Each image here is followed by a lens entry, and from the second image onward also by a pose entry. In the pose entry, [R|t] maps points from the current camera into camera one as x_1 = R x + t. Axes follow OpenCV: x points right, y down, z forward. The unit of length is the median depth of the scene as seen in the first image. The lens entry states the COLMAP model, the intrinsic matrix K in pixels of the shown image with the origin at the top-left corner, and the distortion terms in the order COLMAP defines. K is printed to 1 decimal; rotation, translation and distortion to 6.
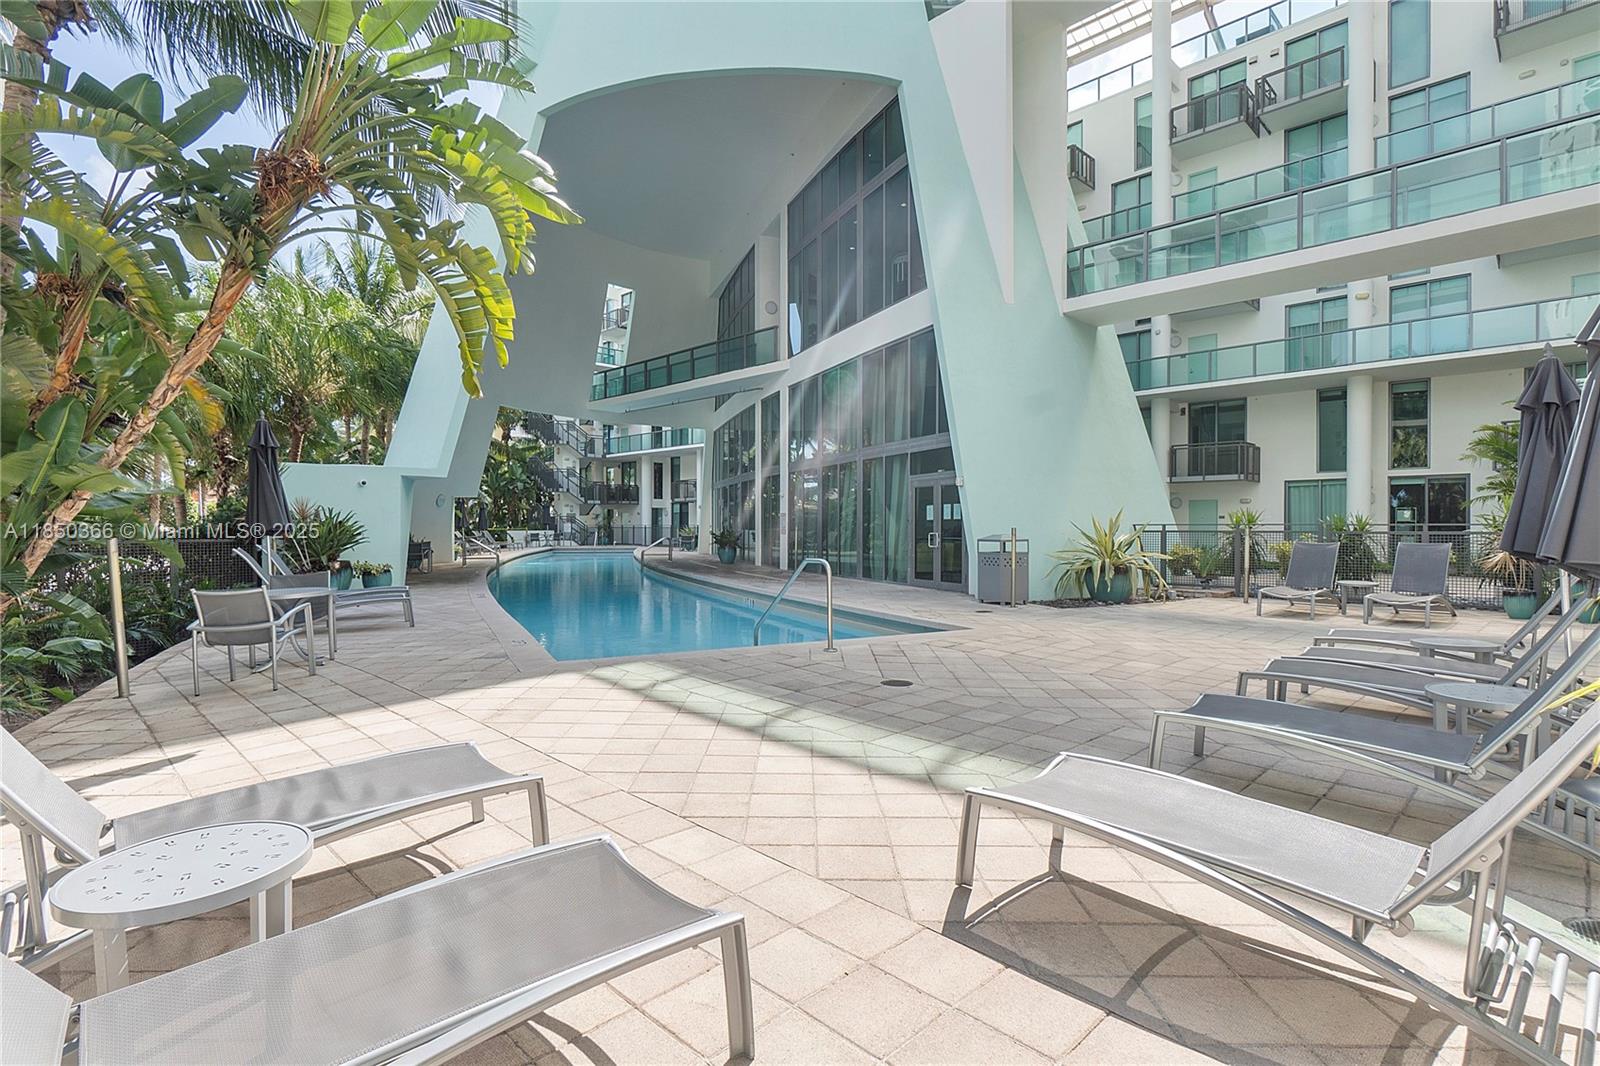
lens RADIAL K [[820.7, 0, 798.5], [0, 820.7, 532.2], [0, 0, 1]] dist [-0.007818, -0.001735]
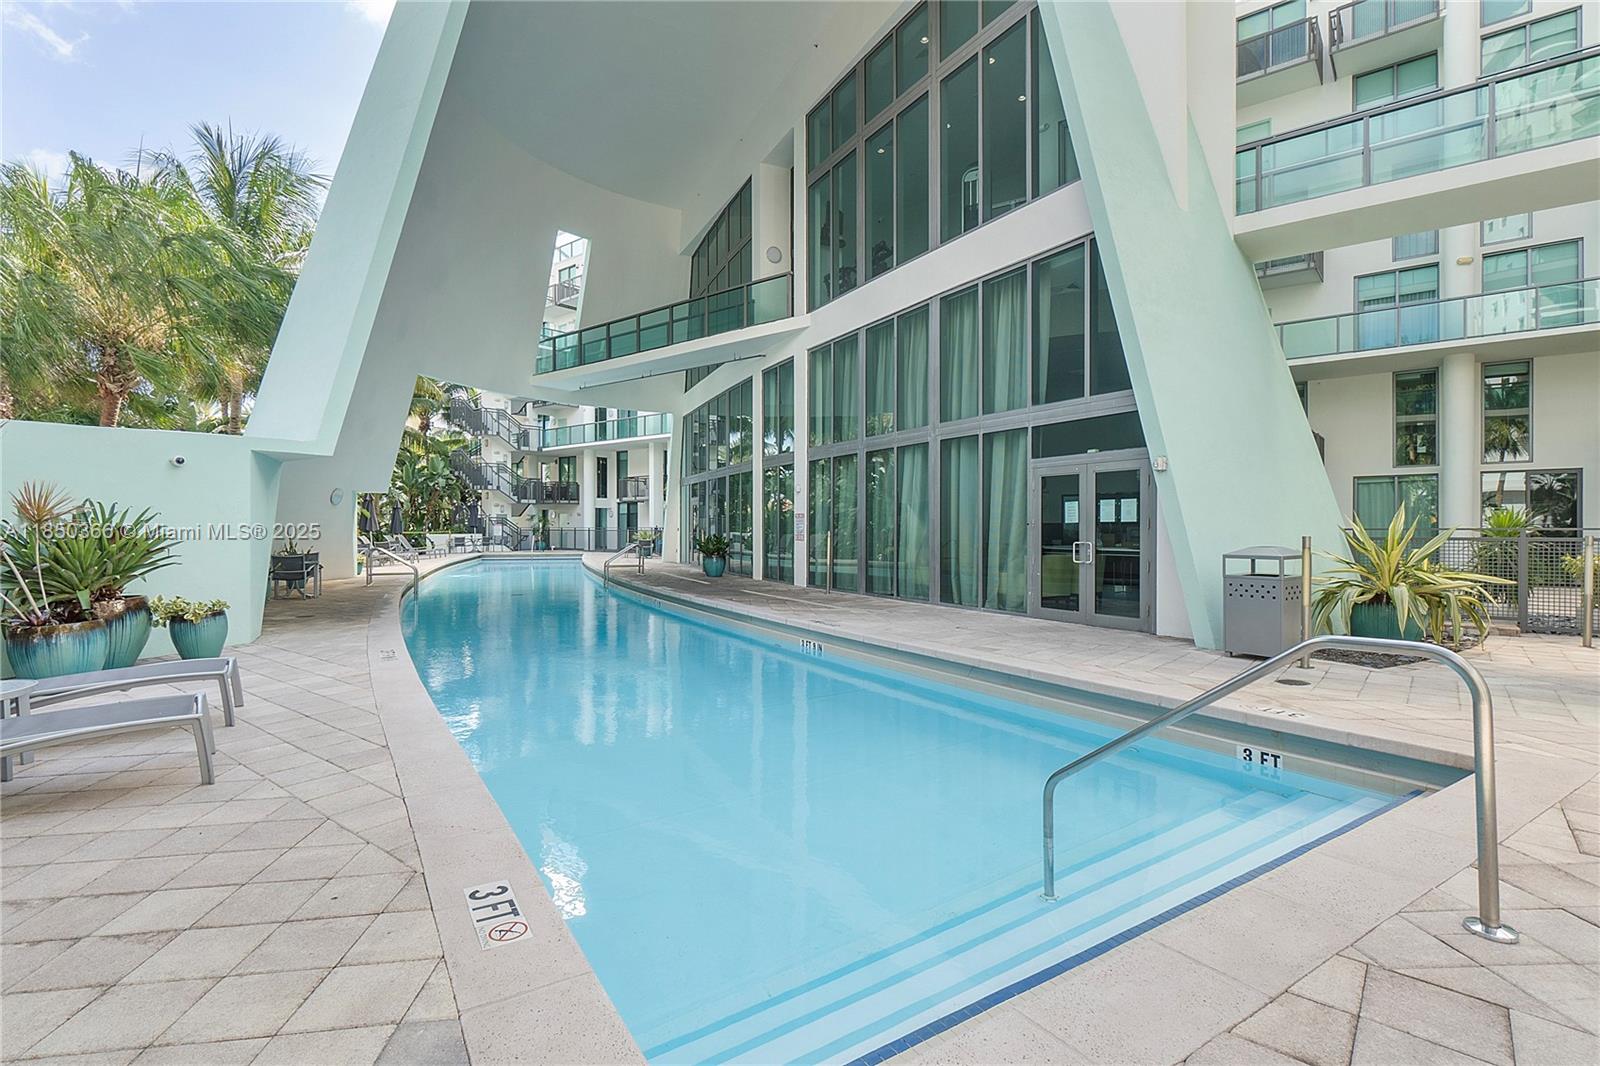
lens RADIAL K [[820.7, 0, 801.8], [0, 820.7, 526.8], [0, 0, 1]] dist [-0.007818, -0.001735]
pose [[0.995879, -0.000852, 0.090683, -0.068762], [0.001592, 0.999966, -0.008090, -0.003436], [-0.090673, 0.008201, 0.995847, 0.183433]]
